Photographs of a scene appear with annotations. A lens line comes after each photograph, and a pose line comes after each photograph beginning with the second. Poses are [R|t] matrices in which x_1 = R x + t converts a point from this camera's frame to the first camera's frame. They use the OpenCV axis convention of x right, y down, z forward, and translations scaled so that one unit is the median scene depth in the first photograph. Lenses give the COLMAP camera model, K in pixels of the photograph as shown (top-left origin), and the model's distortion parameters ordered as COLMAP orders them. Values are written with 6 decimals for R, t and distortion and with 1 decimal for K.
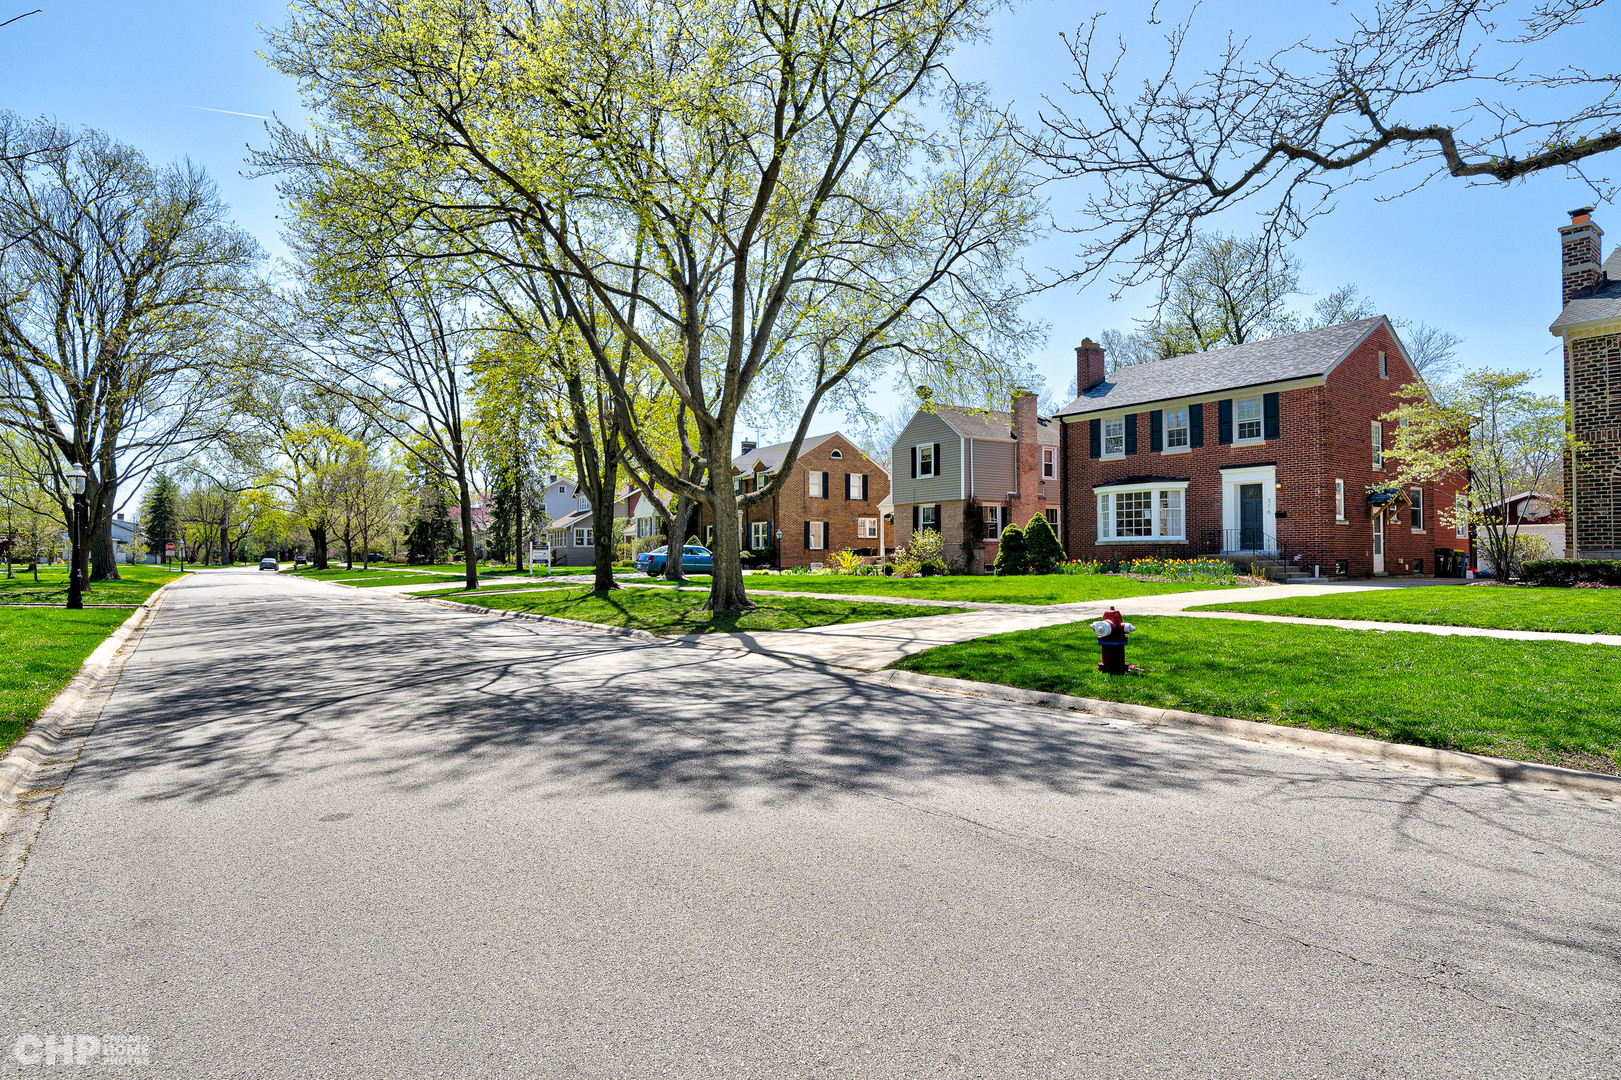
lens RADIAL K [[891.6, 0, 810.5], [0, 891.6, 540.0], [0, 0, 1]] dist [0.000121, -0.000075]
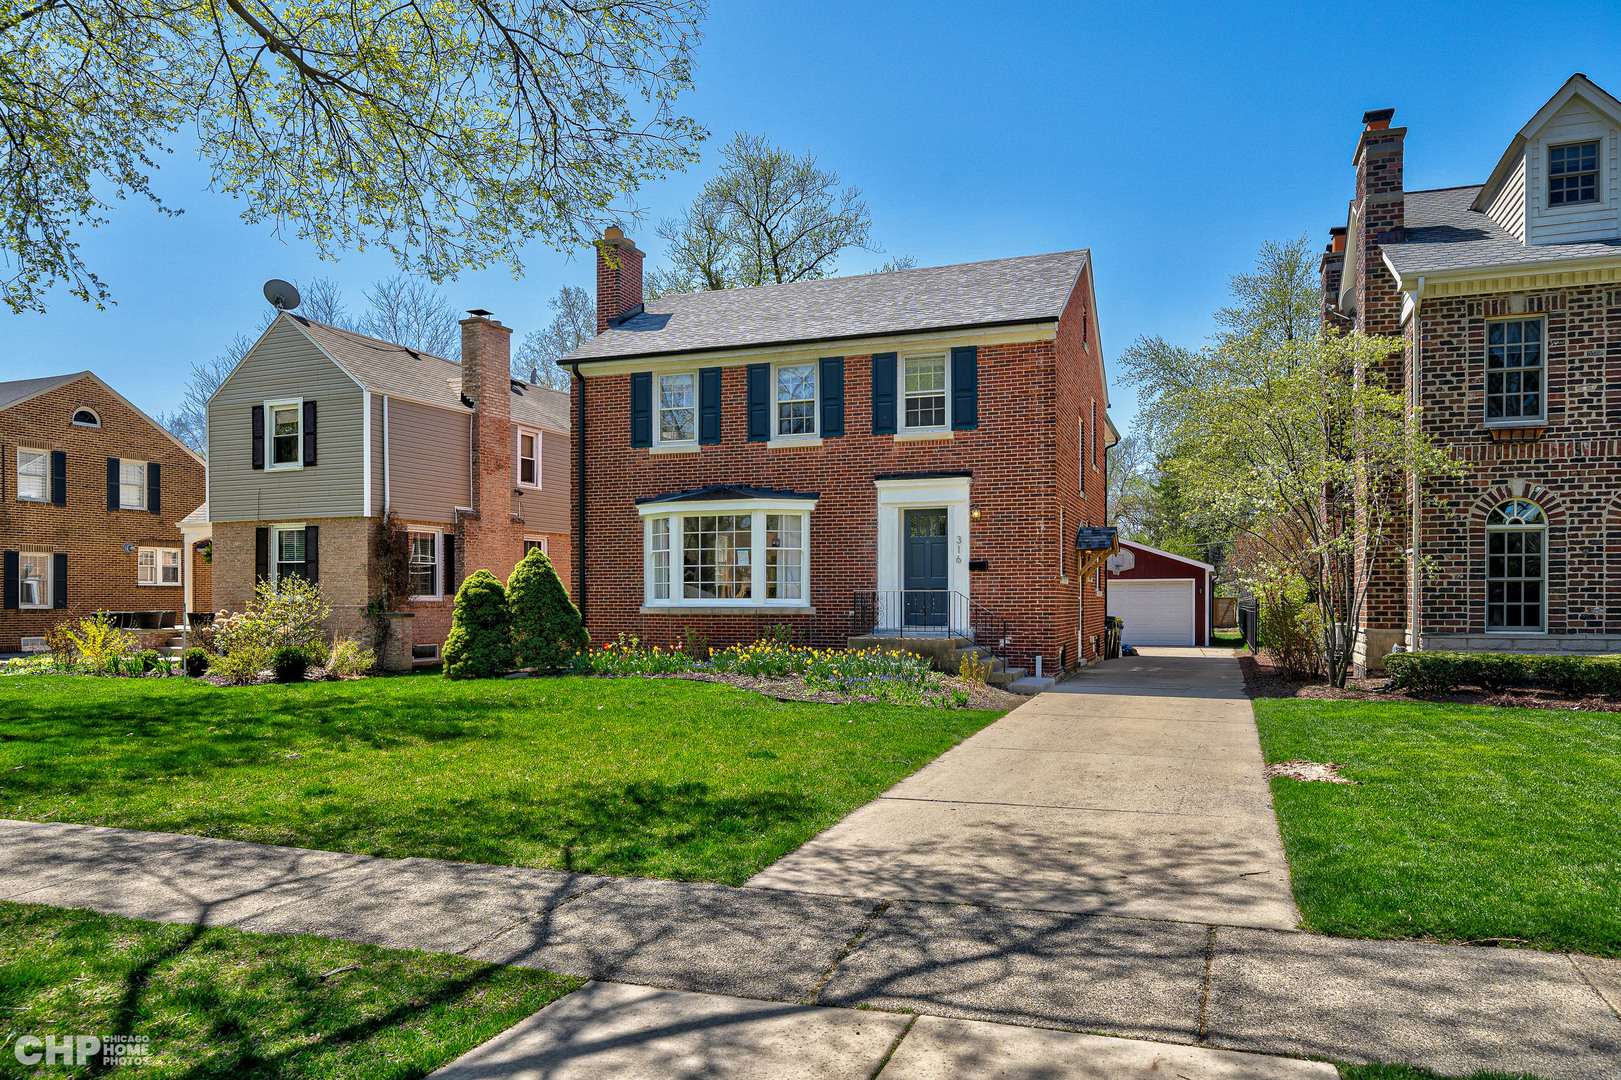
lens RADIAL K [[1109.0, 0, 810.9], [0, 1109.0, 610.5], [0, 0, 1]] dist [-0.001201, 0.001002]
pose [[0.839328, -0.002818, 0.543618, 0.049544], [-0.012472, 0.999624, 0.024439, -0.013458], [-0.543482, -0.027292, 0.838977, 0.403123]]
